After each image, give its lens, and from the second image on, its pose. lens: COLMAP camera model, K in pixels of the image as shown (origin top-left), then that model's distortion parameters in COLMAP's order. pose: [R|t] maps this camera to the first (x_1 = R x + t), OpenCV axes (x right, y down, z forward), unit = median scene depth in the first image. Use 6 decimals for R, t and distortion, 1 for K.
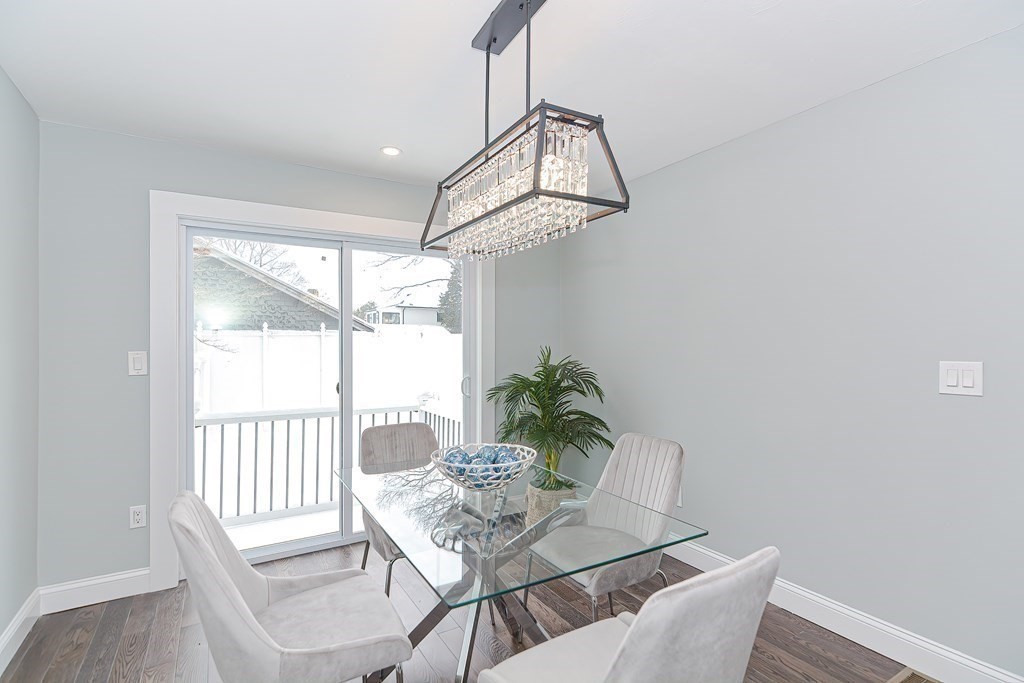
lens RADIAL K [[494.3, 0, 510.9], [0, 494.3, 343.4], [0, 0, 1]] dist [0.016014, -0.005648]
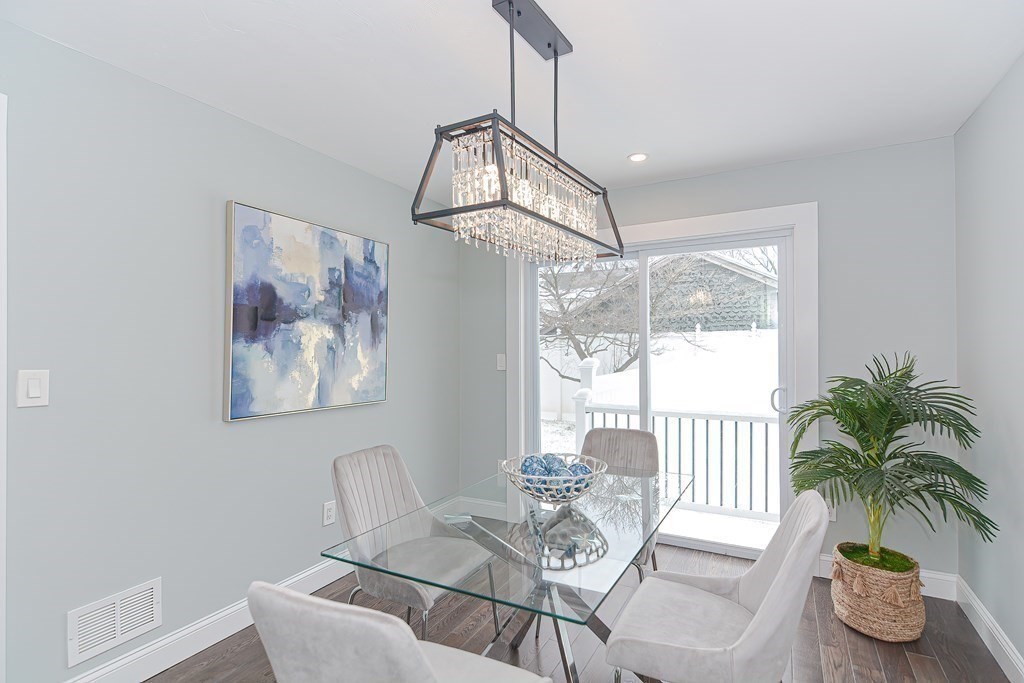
lens RADIAL K [[494.3, 0, 515.5], [0, 494.3, 344.0], [0, 0, 1]] dist [0.016014, -0.005648]
pose [[0.523195, -0.006345, -0.852189, 0.506092], [0.010878, 0.999941, -0.000766, -0.010871], [0.852144, -0.008869, 0.523233, 0.278813]]
